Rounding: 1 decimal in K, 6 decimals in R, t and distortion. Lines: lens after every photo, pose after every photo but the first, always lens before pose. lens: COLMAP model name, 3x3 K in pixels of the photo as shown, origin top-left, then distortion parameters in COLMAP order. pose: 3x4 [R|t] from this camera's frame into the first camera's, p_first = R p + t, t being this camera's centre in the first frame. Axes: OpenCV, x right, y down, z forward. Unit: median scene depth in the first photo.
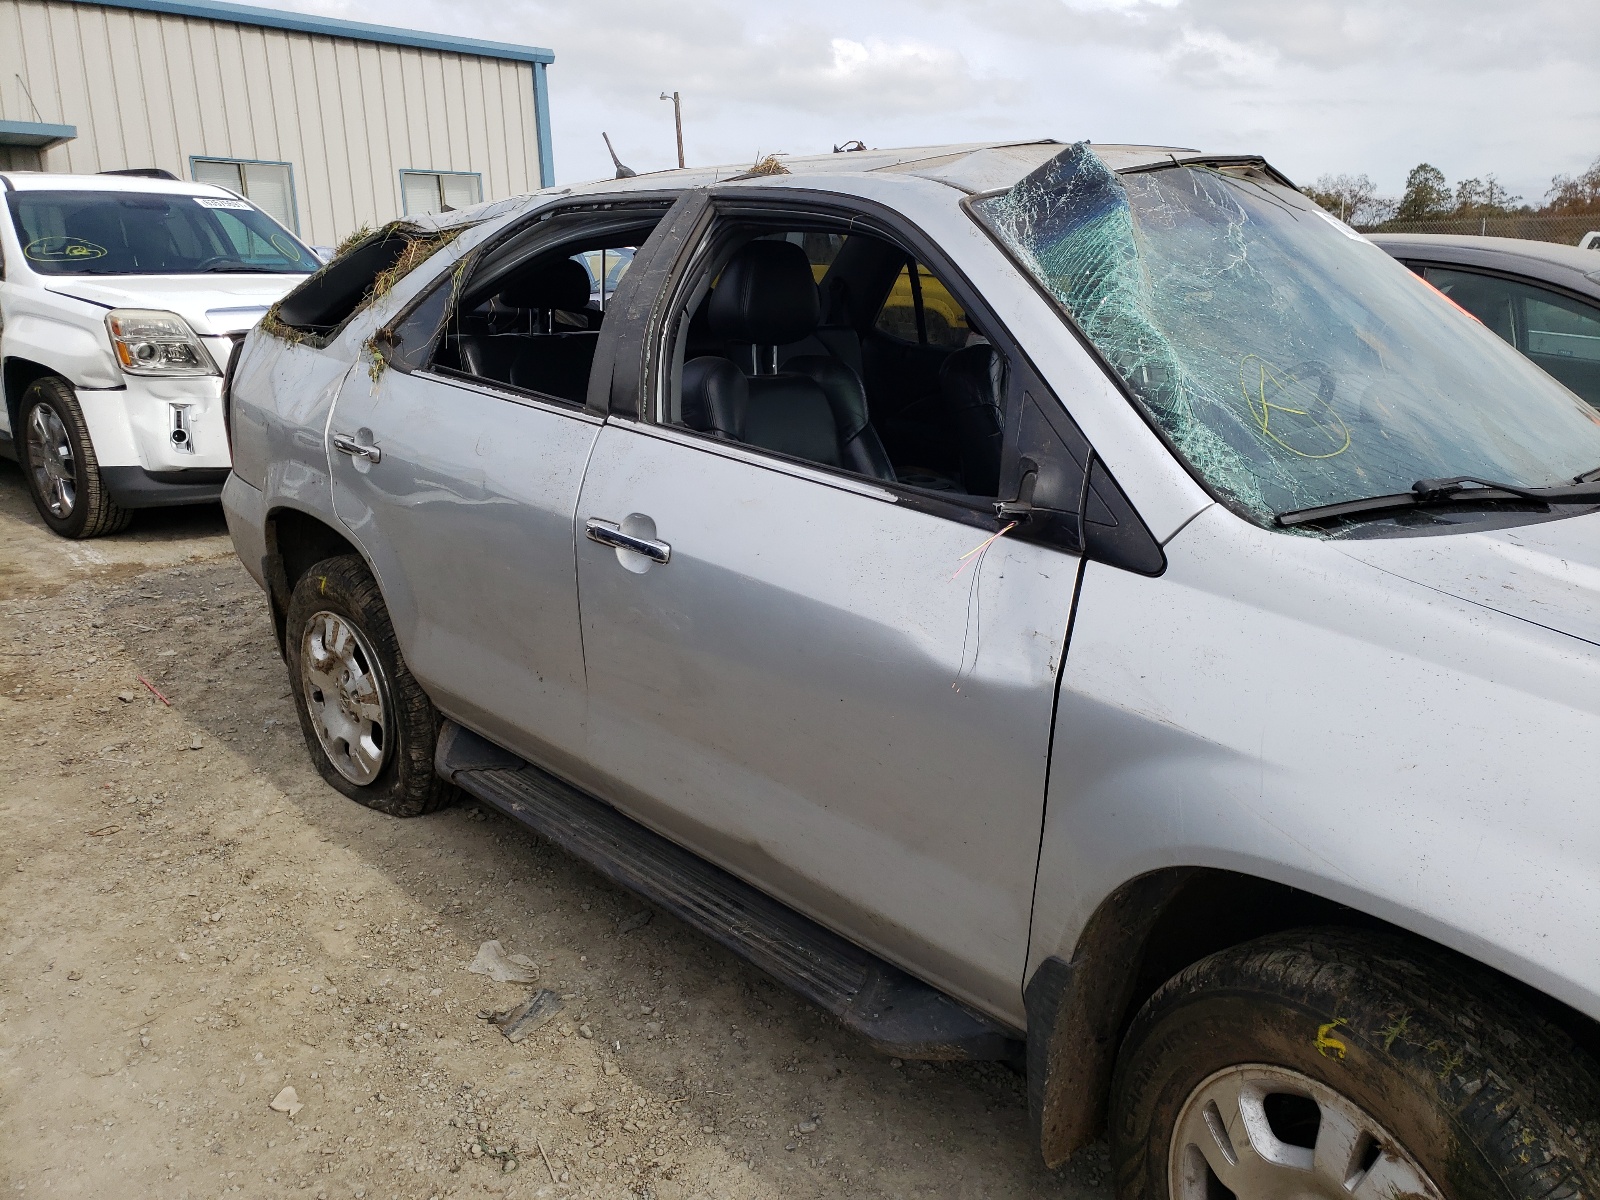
lens RADIAL K [[1210.1, 0, 803.2], [0, 1210.1, 592.3], [0, 0, 1]] dist [0.024054, -0.006772]
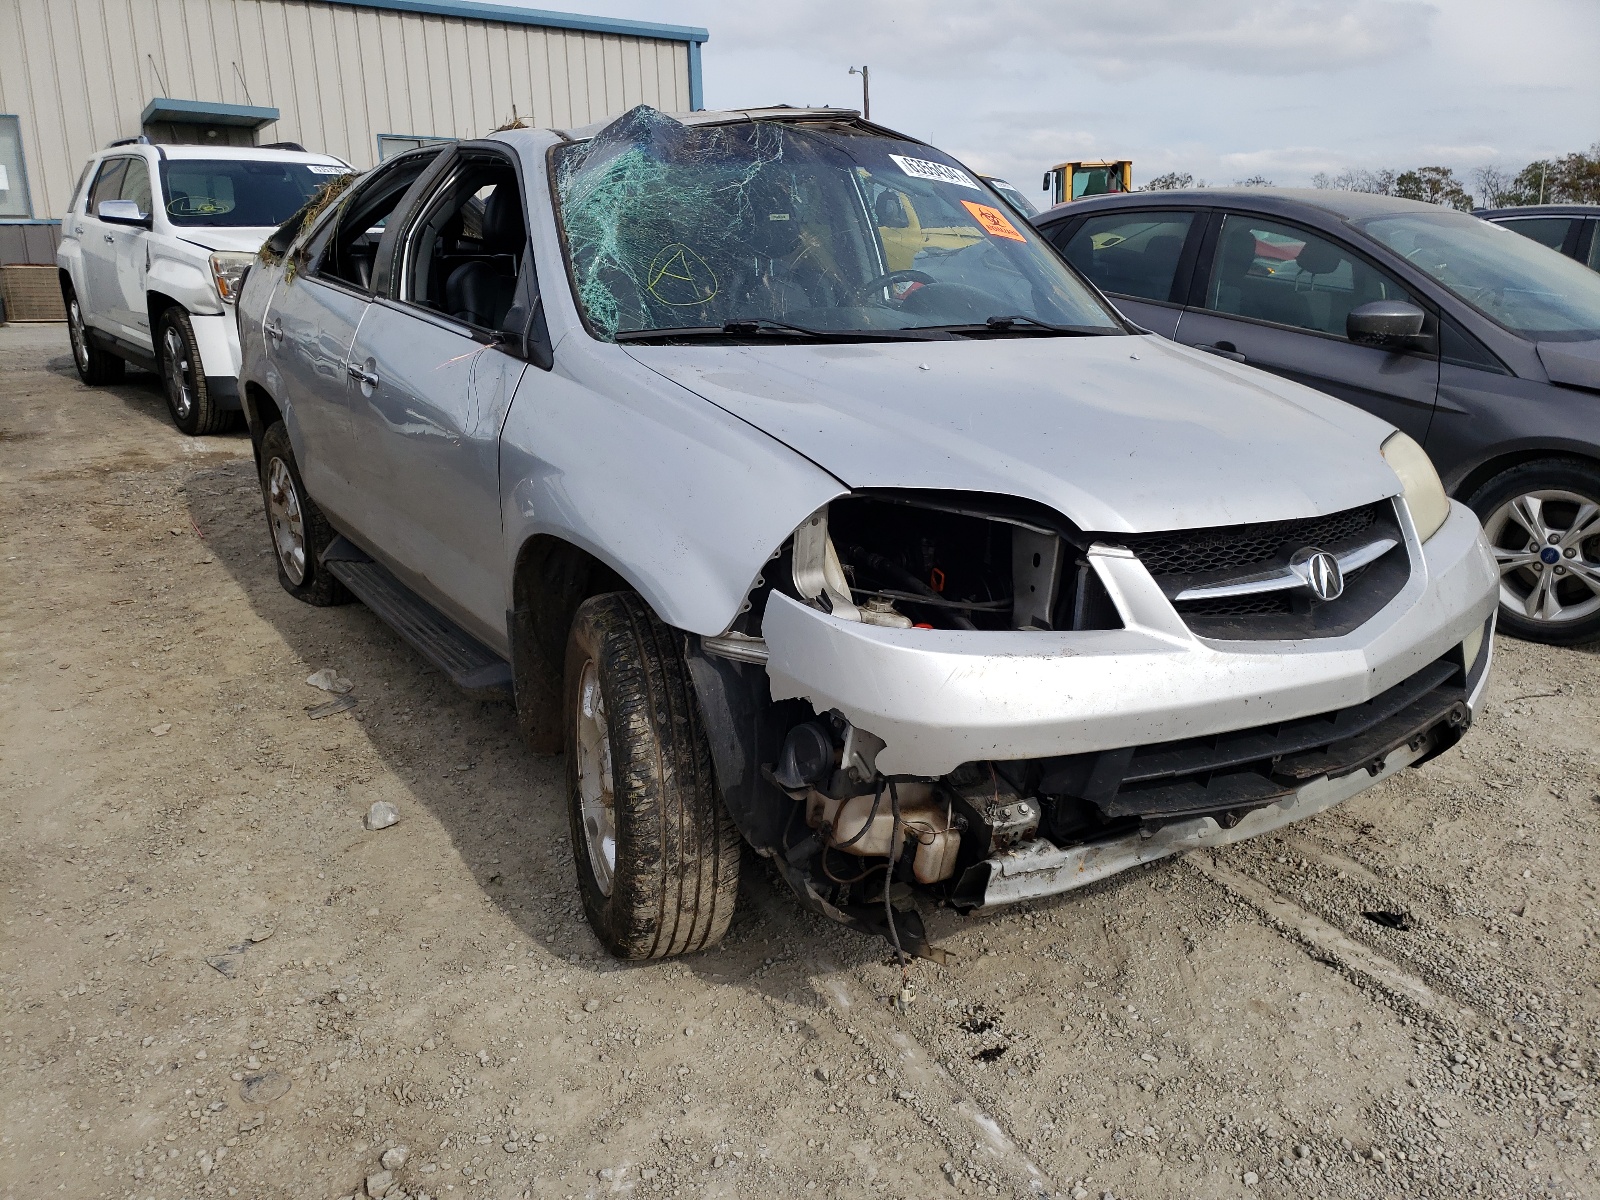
lens RADIAL K [[1210.1, 0, 798.2], [0, 1210.1, 606.9], [0, 0, 1]] dist [0.024054, -0.006772]
pose [[0.985280, 0.052435, -0.162710, 0.315188], [-0.047690, 0.998319, 0.032936, 0.082283], [0.164164, -0.024692, 0.986124, -0.201455]]
